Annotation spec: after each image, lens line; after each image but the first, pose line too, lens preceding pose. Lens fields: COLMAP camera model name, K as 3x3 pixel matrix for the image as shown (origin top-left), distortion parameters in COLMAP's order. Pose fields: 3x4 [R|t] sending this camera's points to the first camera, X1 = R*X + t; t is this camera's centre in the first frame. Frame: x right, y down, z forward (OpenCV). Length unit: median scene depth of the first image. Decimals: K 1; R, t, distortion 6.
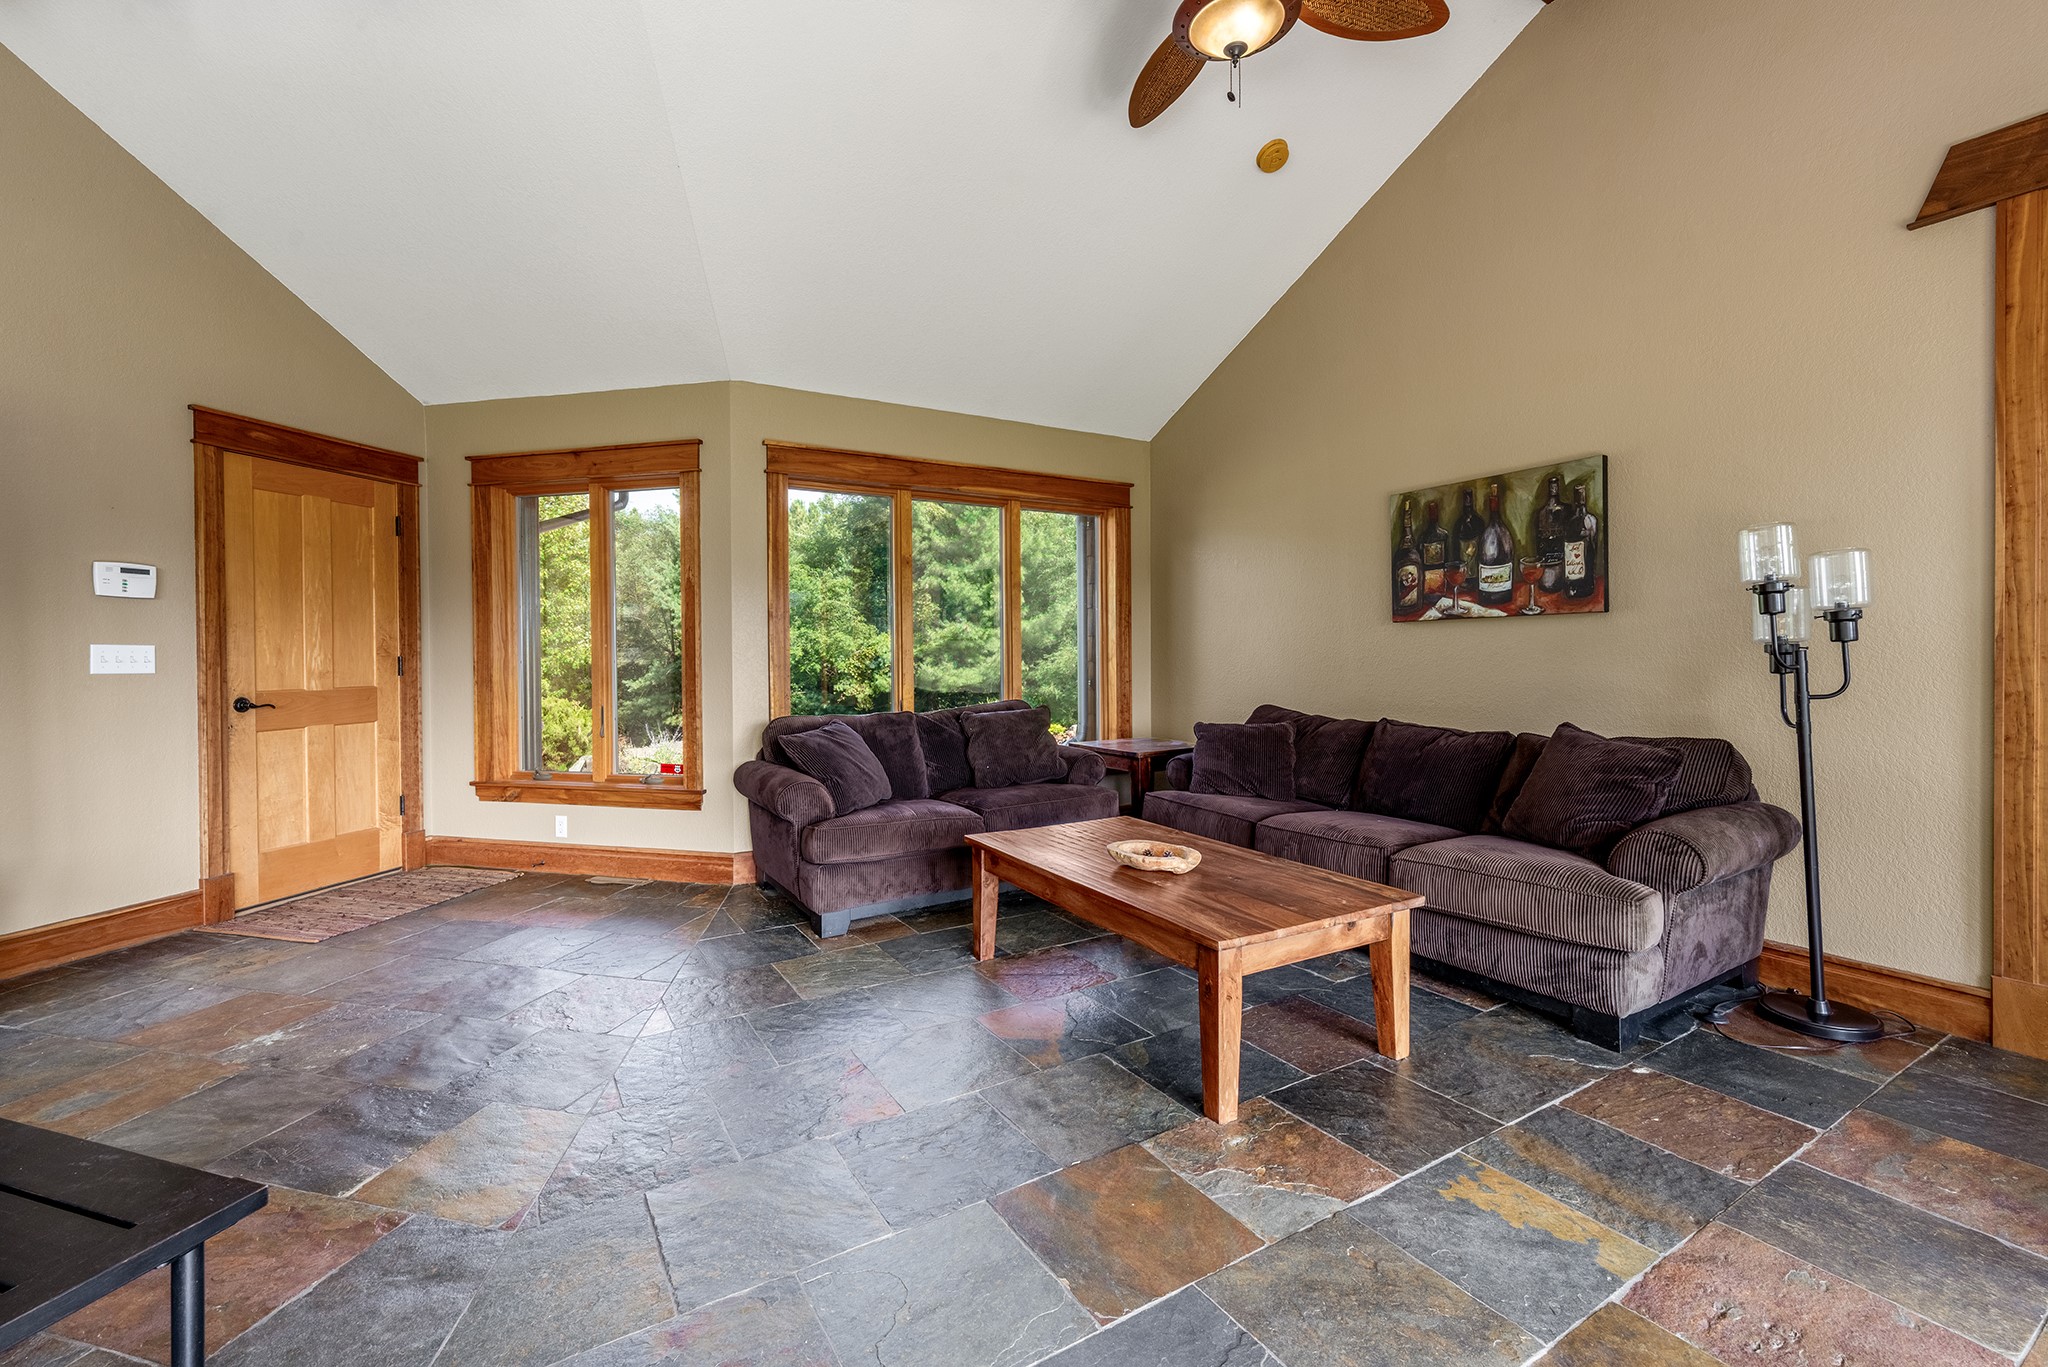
lens RADIAL K [[852.2, 0, 1021.5], [0, 852.2, 657.1], [0, 0, 1]] dist [0.000683, -0.000310]
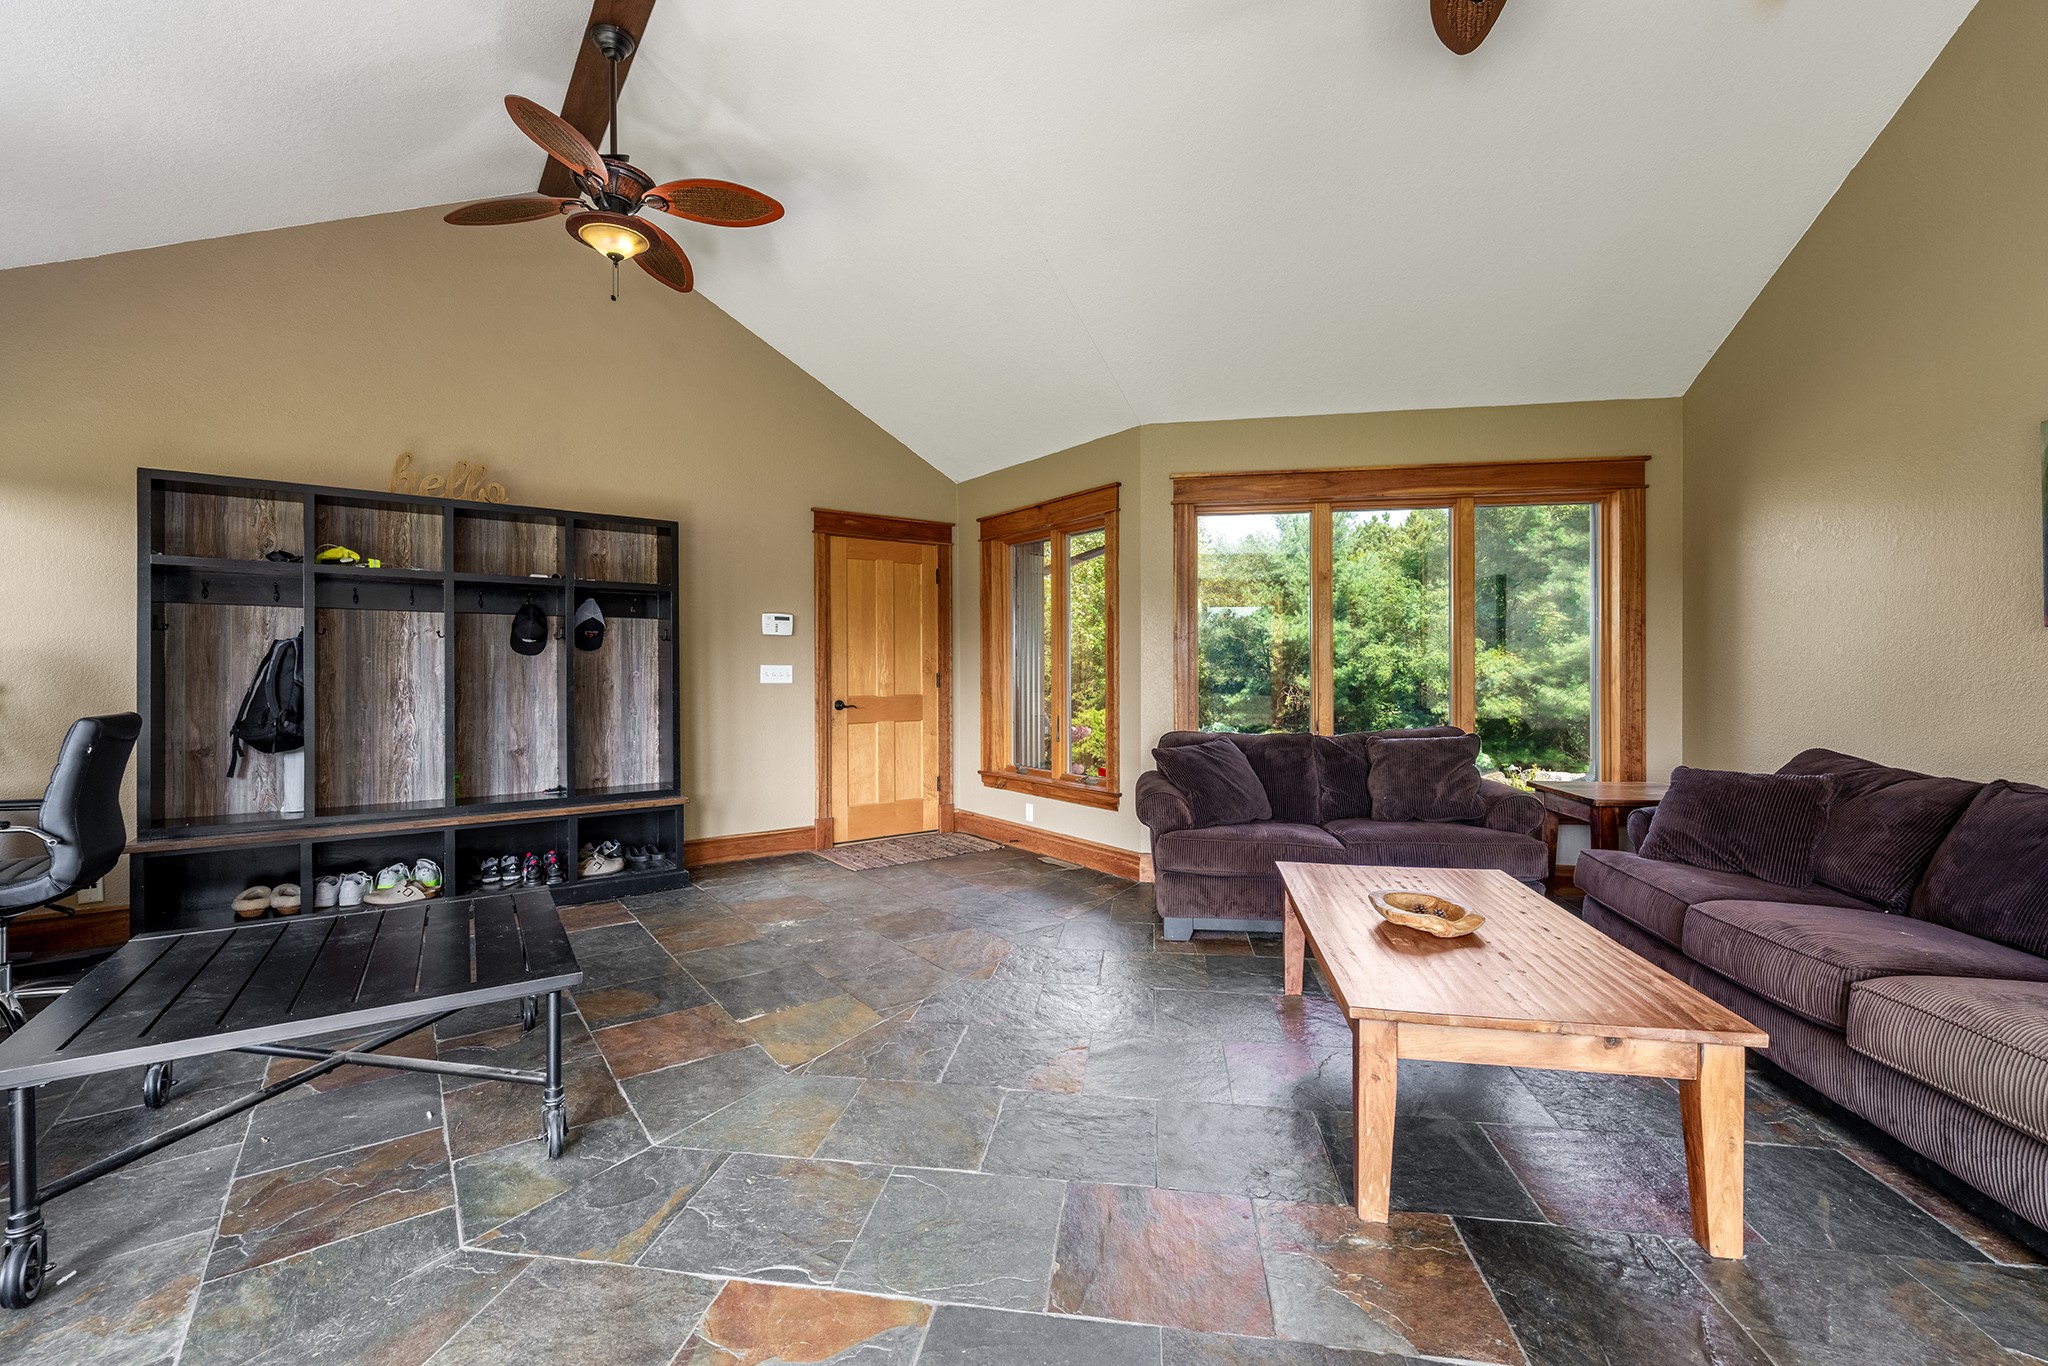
lens RADIAL K [[850.5, 0, 1029.5], [0, 850.5, 676.1], [0, 0, 1]] dist [-0.000314, -0.000292]
pose [[0.774687, 0.007732, -0.632298, 0.244203], [-0.006445, 0.999970, 0.004331, -0.002929], [0.632312, 0.000720, 0.774714, 0.055023]]
